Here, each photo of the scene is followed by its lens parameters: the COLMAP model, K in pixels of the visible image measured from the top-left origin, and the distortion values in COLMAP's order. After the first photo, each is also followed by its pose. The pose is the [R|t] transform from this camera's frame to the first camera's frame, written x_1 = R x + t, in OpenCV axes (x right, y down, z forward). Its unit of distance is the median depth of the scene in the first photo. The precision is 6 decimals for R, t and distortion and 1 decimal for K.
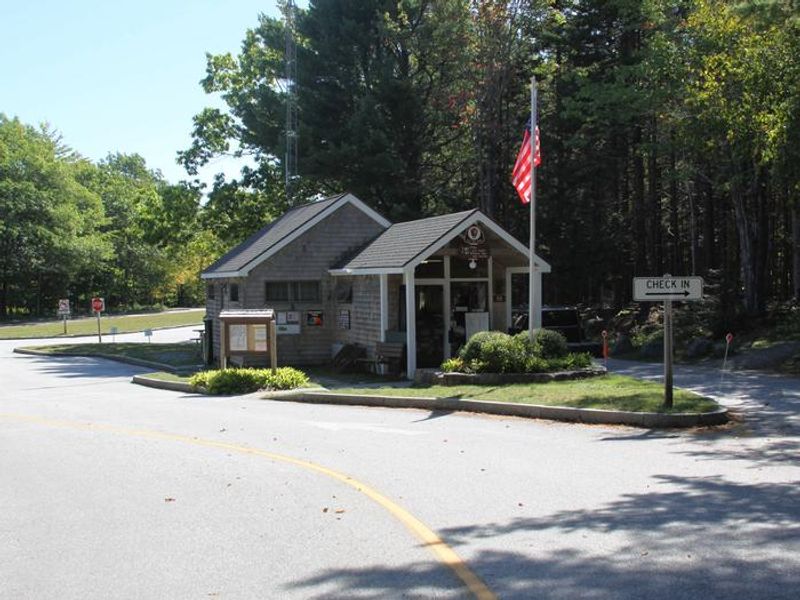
lens RADIAL K [[1380.5, 0, 400.0], [0, 1380.5, 300.0], [0, 0, 1]] dist [-0.059516, -0.307247]
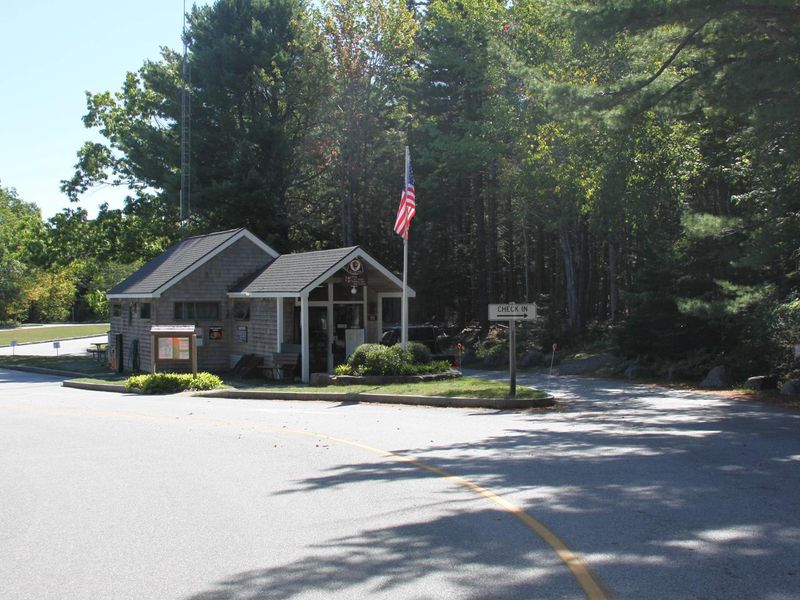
lens RADIAL K [[1380.5, 0, 400.0], [0, 1380.5, 300.0], [0, 0, 1]] dist [-0.059516, -0.307247]
pose [[0.992746, 0.007526, 0.119994, -0.050217], [-0.005980, 0.999894, -0.013243, -0.000733], [-0.120081, 0.012429, 0.992686, -0.220479]]
